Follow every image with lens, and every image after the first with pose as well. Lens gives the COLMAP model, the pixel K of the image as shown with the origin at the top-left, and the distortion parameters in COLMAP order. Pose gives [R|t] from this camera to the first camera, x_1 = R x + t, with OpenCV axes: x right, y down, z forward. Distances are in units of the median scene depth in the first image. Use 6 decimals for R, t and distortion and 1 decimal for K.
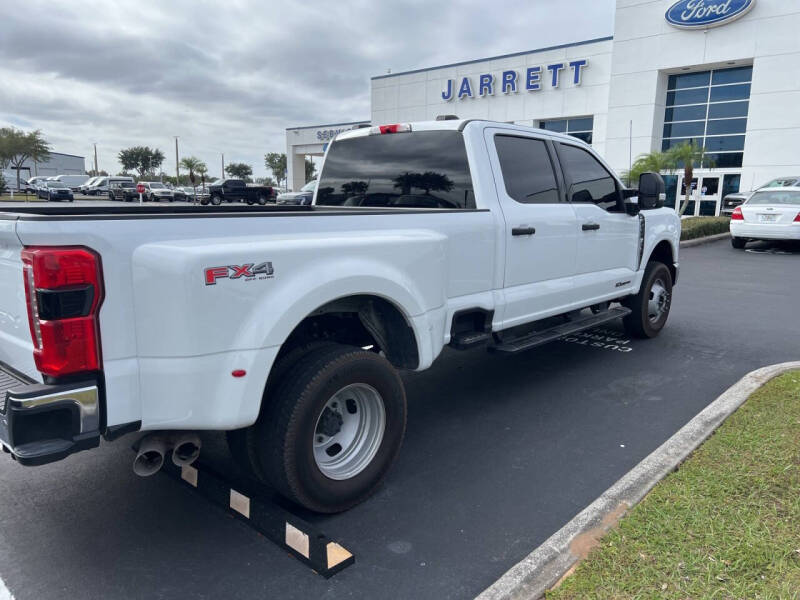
lens RADIAL K [[597.0, 0, 400.0], [0, 597.0, 300.0], [0, 0, 1]] dist [0.006751, 0.001282]
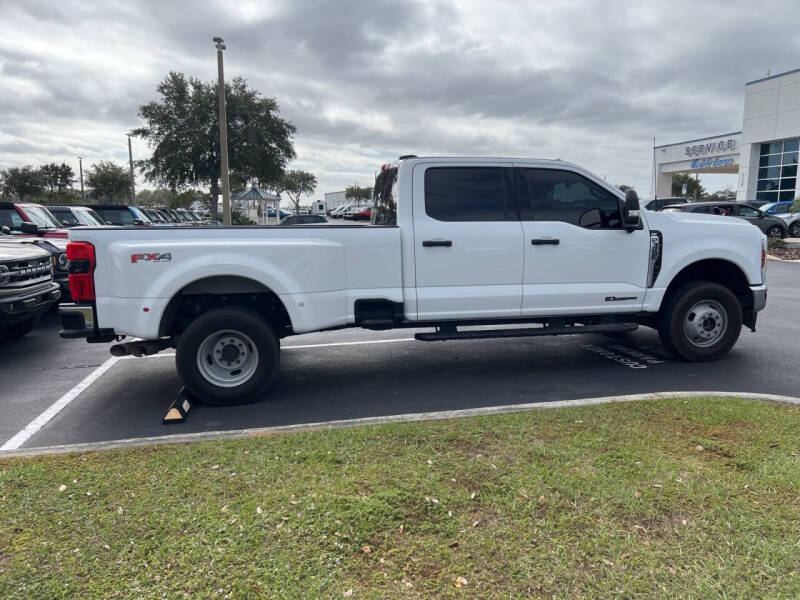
lens RADIAL K [[595.6, 0, 404.5], [0, 595.6, 299.8], [0, 0, 1]] dist [0.066304, -0.083030]
pose [[0.810669, 0.064698, -0.581920, 0.923547], [-0.086561, 0.996198, -0.009831, 0.022906], [0.579071, 0.058341, 0.813187, -0.057045]]
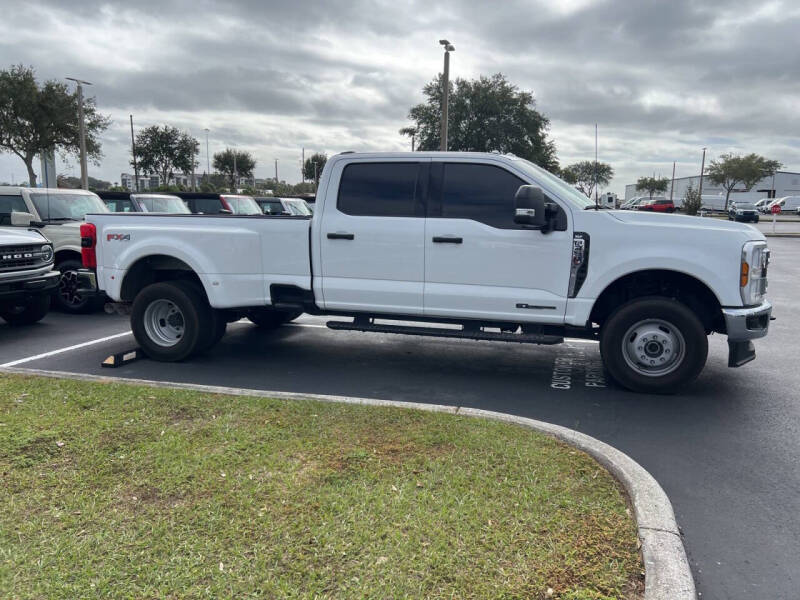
lens RADIAL K [[597.3, 0, 403.5], [0, 597.3, 295.1], [0, 0, 1]] dist [0.060993, -0.065196]
pose [[0.442961, 0.124240, -0.887891, 1.505336], [-0.164184, 0.984845, 0.055896, -0.086609], [0.881379, 0.121018, 0.456646, 0.560231]]
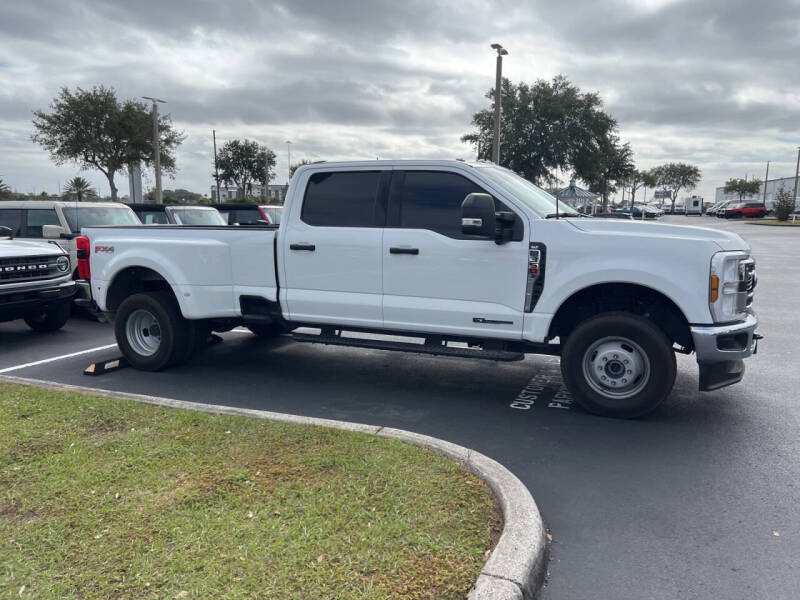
lens RADIAL K [[596.7, 0, 403.6], [0, 596.7, 300.0], [0, 0, 1]] dist [0.062345, -0.068601]
pose [[0.327402, 0.122923, -0.936855, 1.562821], [-0.162019, 0.984120, 0.072504, -0.137050], [0.930891, 0.128051, 0.342119, 0.806163]]
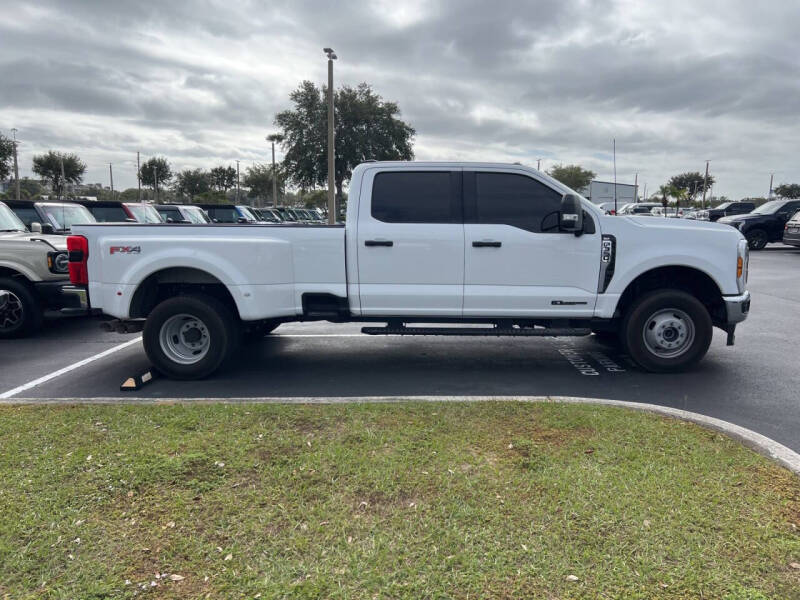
lens RADIAL K [[596.7, 0, 403.6], [0, 596.7, 300.0], [0, 0, 1]] dist [0.062345, -0.068601]
pose [[0.652258, 0.096258, -0.751860, 1.310013], [-0.128179, 0.991626, 0.015755, -0.017266], [0.747081, 0.086096, 0.659134, 0.178015]]
